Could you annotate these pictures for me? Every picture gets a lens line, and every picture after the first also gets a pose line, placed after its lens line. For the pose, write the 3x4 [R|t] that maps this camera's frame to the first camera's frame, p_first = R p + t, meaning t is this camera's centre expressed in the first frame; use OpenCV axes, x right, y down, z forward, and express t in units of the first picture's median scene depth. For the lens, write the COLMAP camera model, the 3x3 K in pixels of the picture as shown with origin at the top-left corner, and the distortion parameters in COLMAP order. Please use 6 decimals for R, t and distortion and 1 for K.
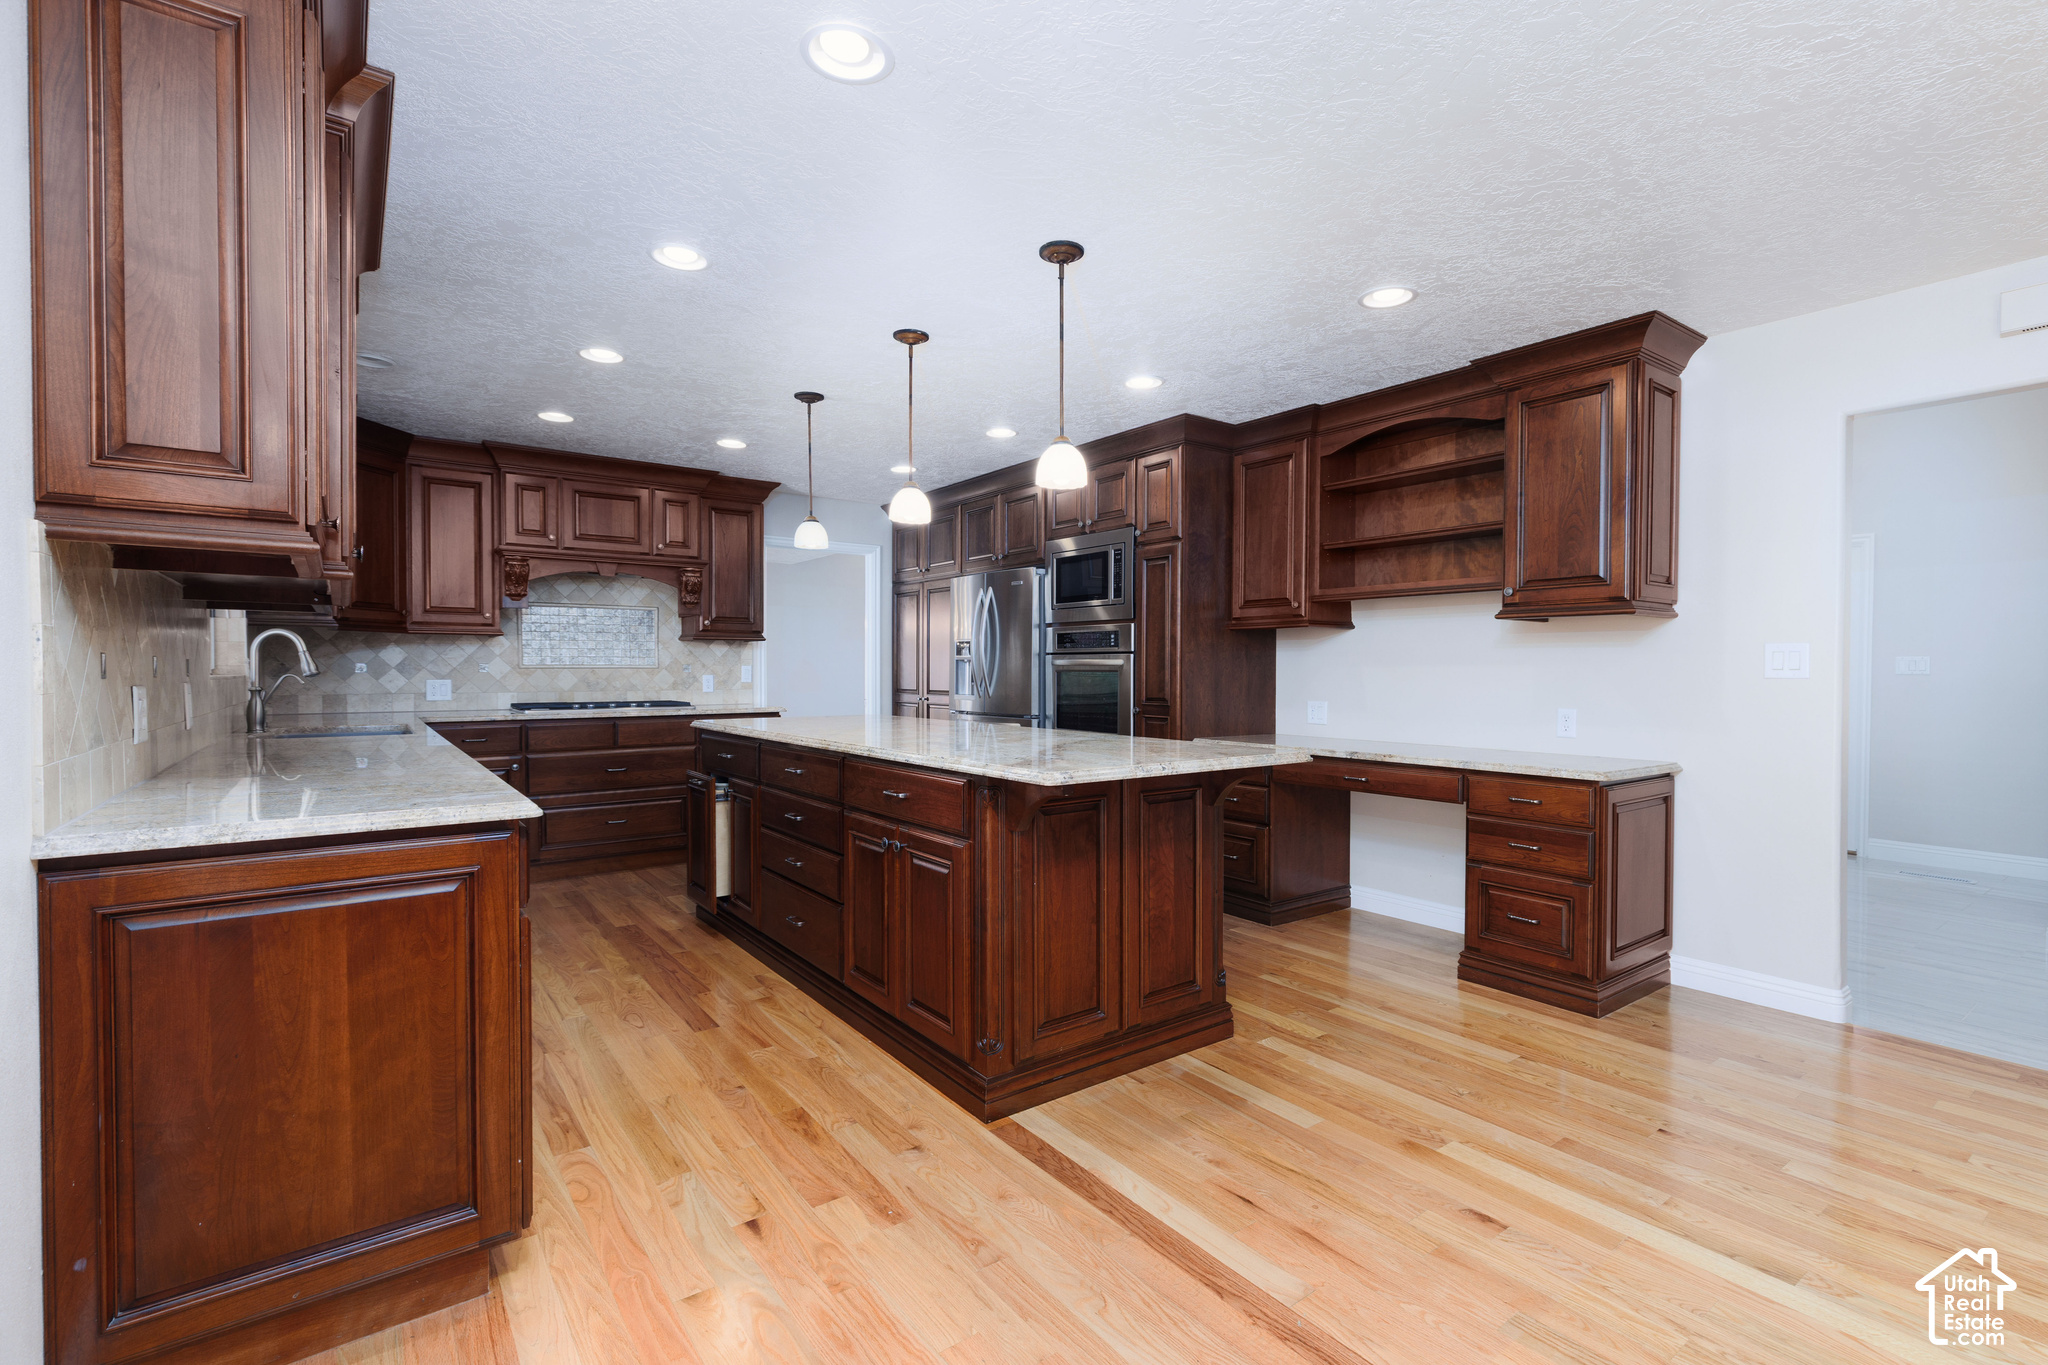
lens RADIAL K [[917.6, 0, 1039.1], [0, 917.6, 682.5], [0, 0, 1]] dist [0.010037, -0.001586]
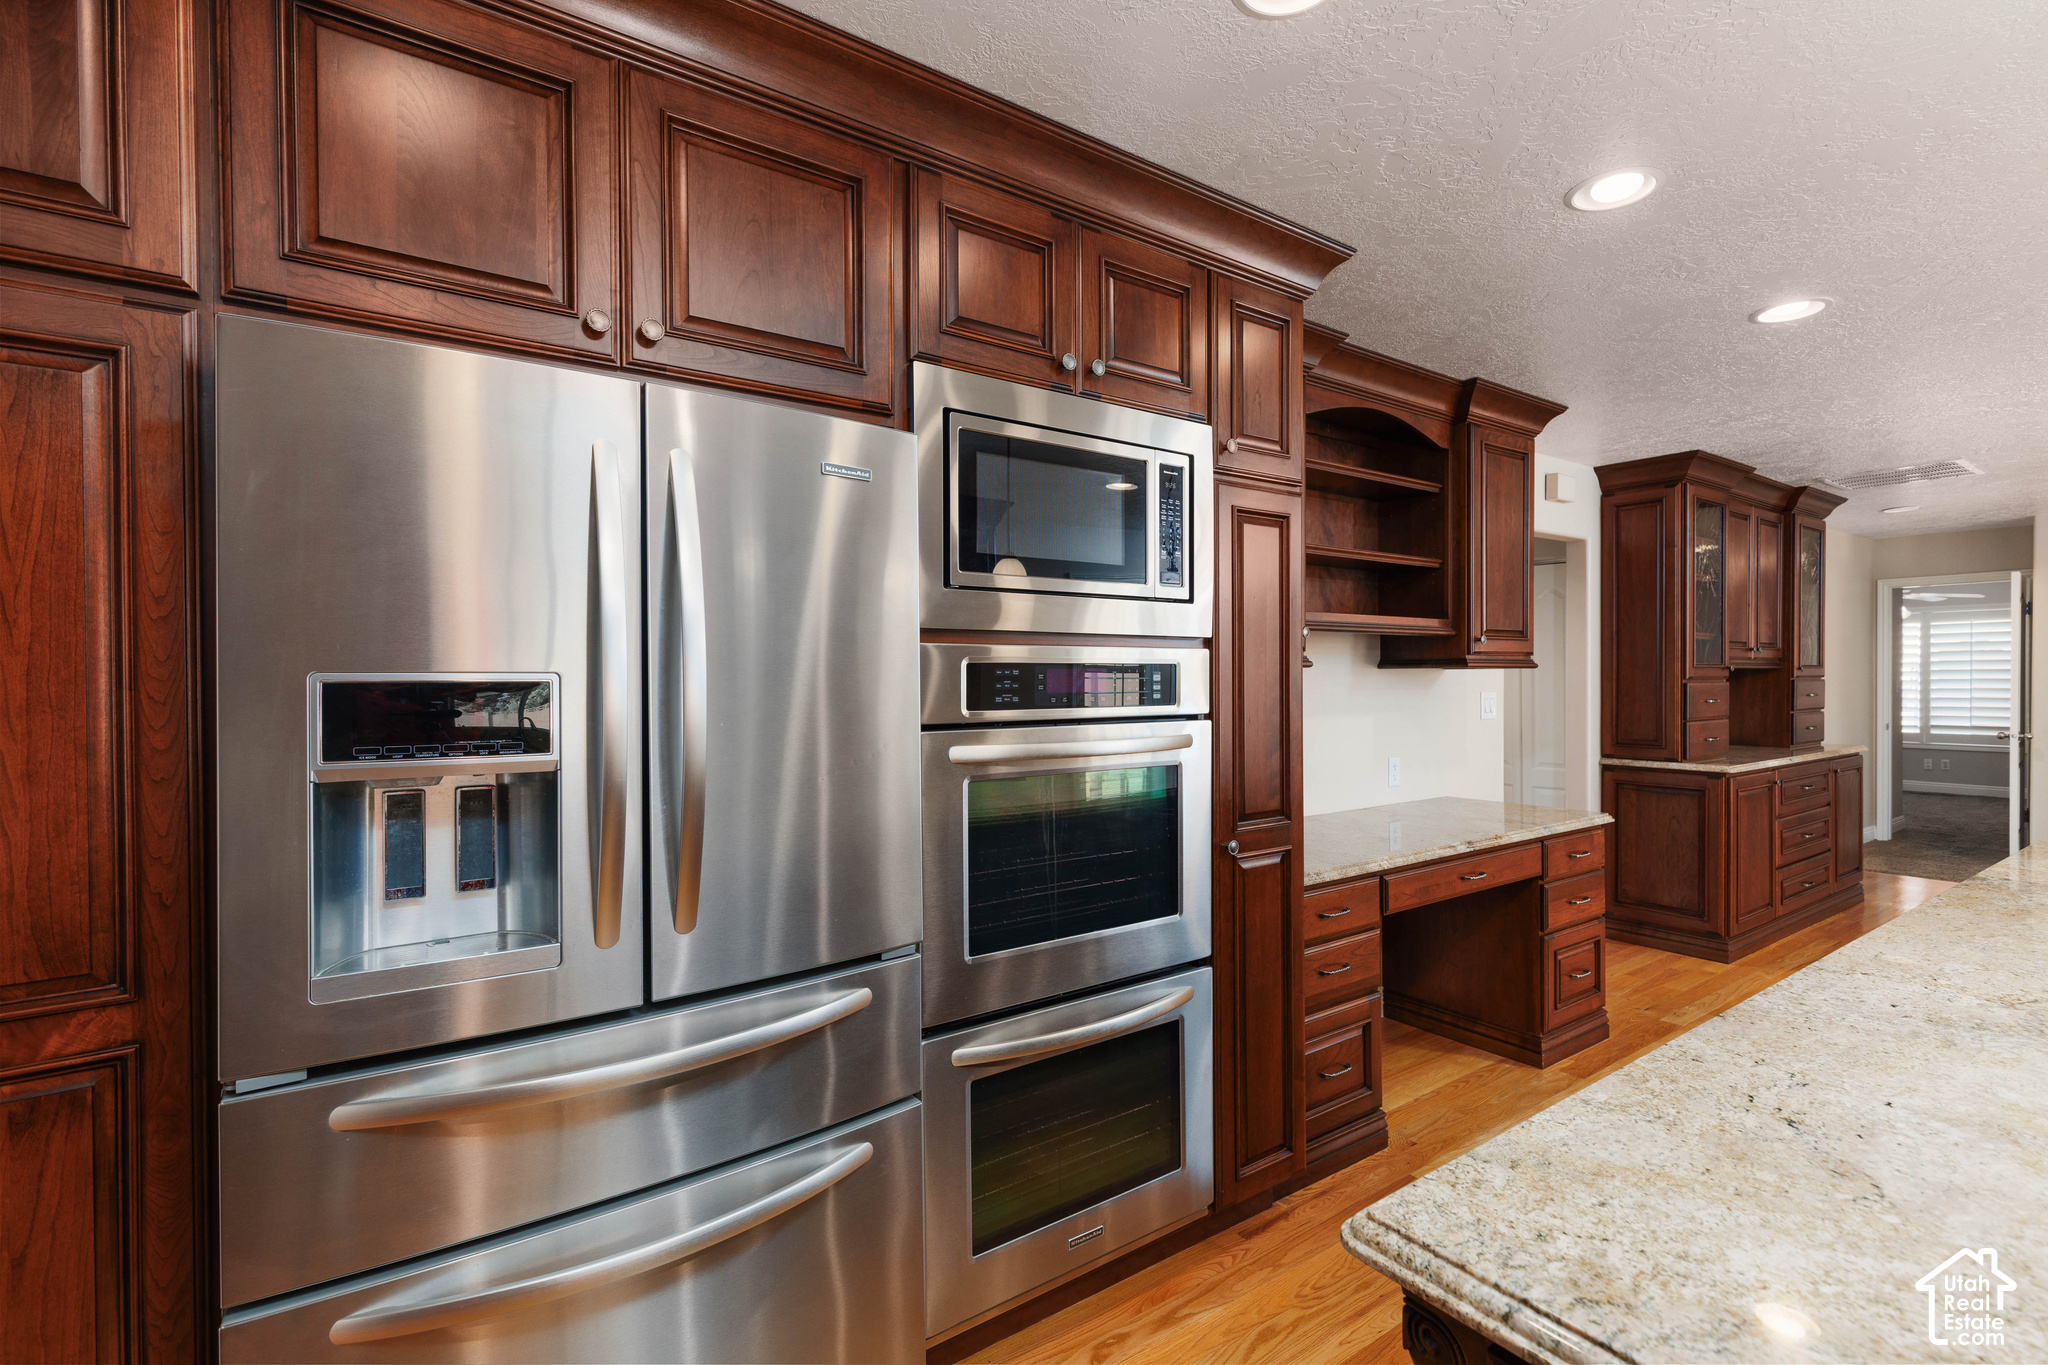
lens RADIAL K [[917.6, 0, 1037.5], [0, 917.6, 680.0], [0, 0, 1]] dist [0.010037, -0.001586]
pose [[0.029285, -0.008541, 0.999535, -0.285724], [0.019486, 0.999778, 0.007972, -0.047748], [-0.999381, 0.019243, 0.029445, 0.919858]]
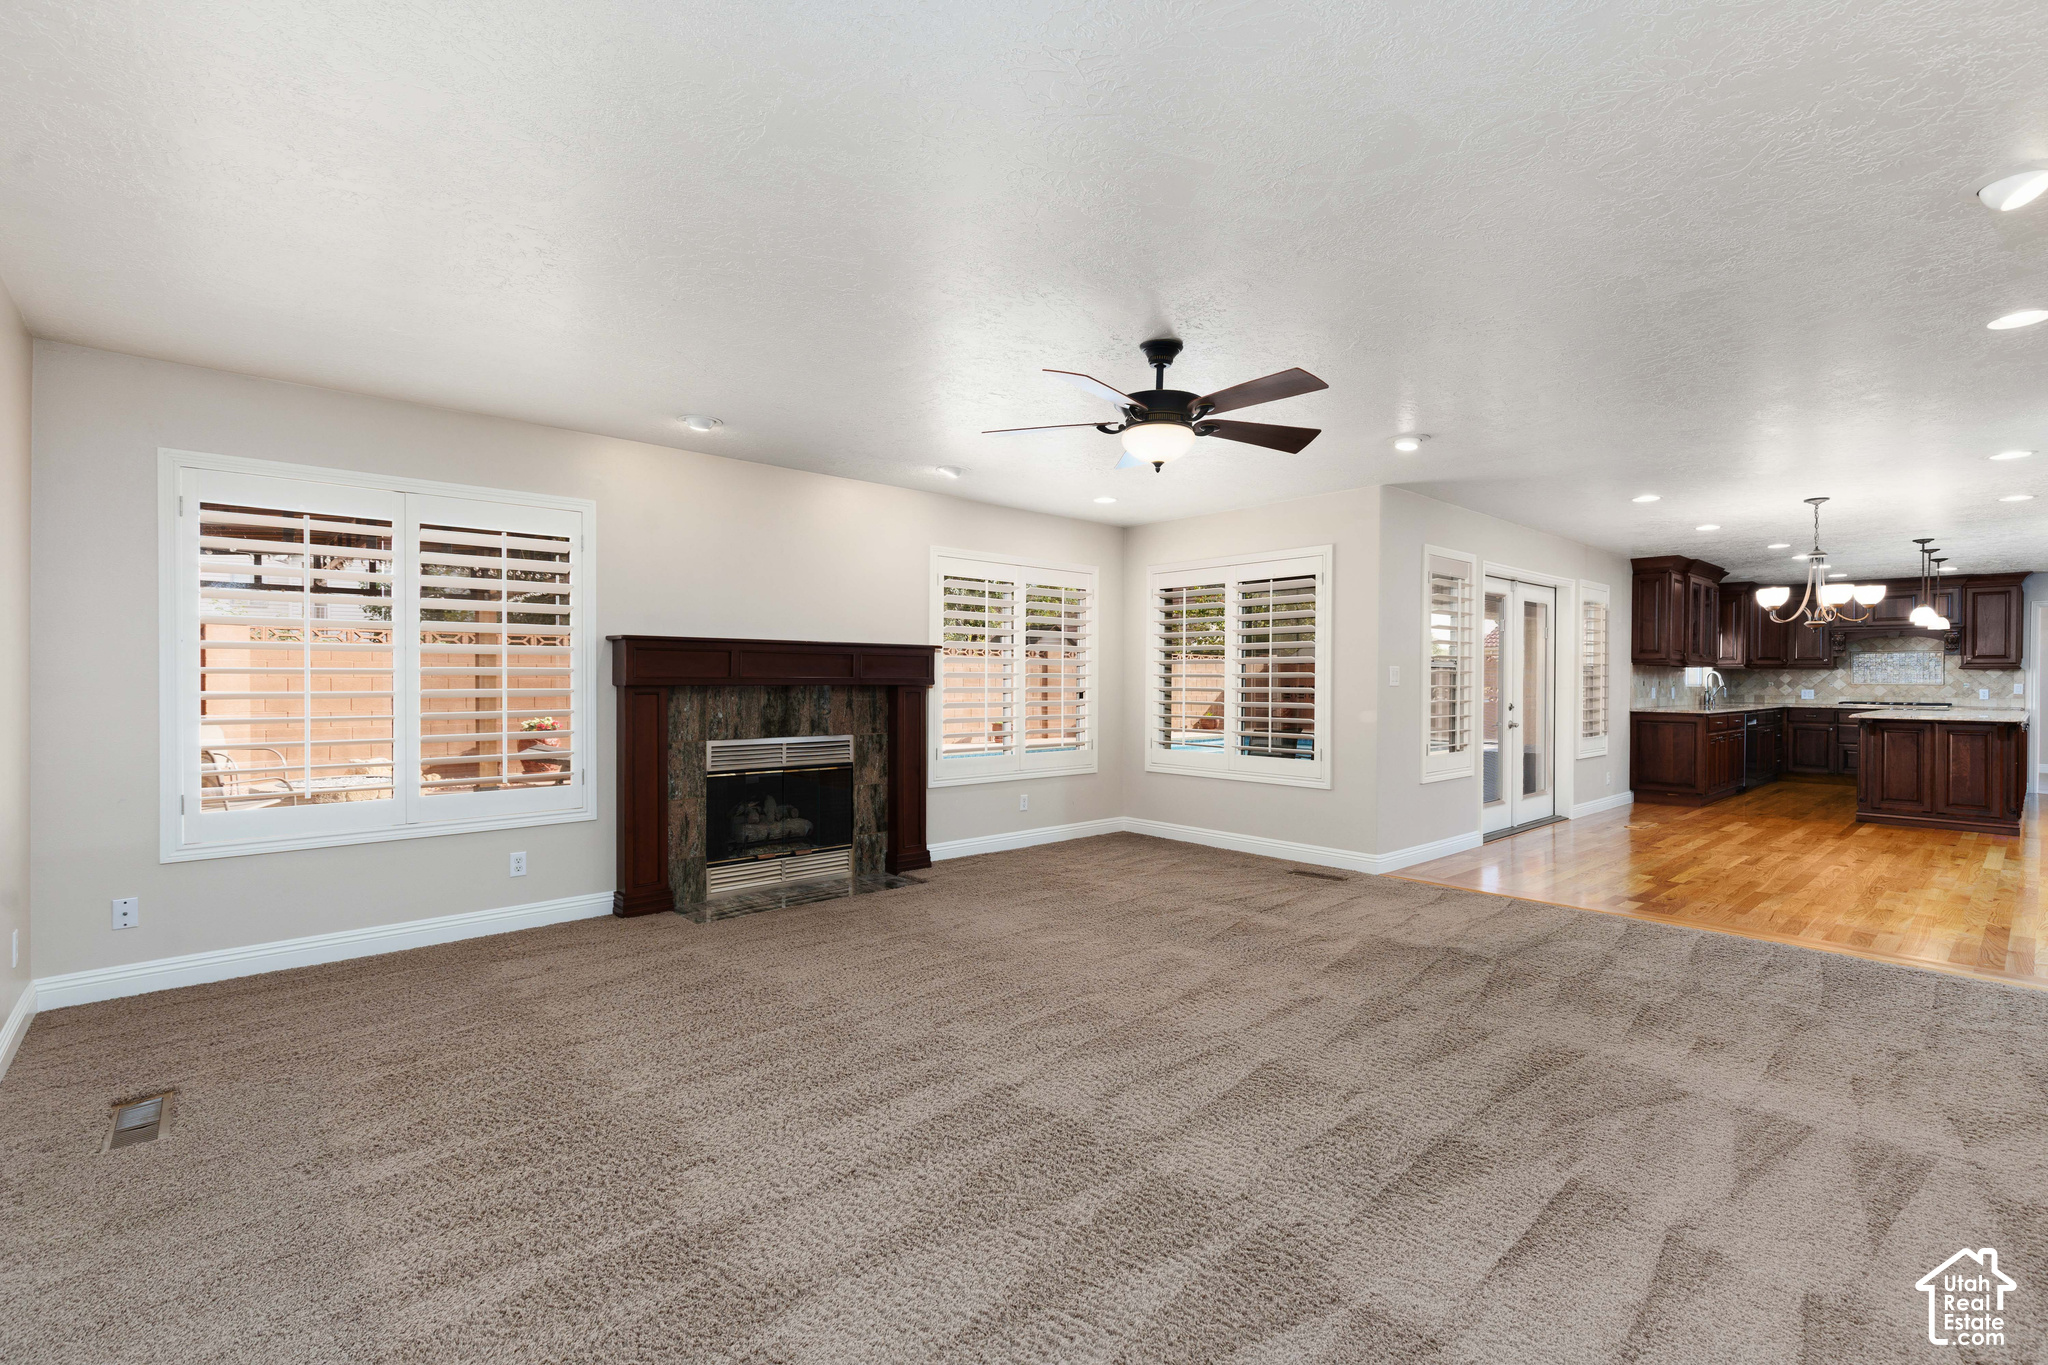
lens RADIAL K [[917.6, 0, 1029.1], [0, 917.6, 680.1], [0, 0, 1]] dist [0.010037, -0.001586]
pose [[0.097060, 0.001775, -0.995277, 1.254539], [-0.020085, 0.999798, -0.000176, 0.011227], [0.995076, 0.020007, 0.097076, -0.976578]]
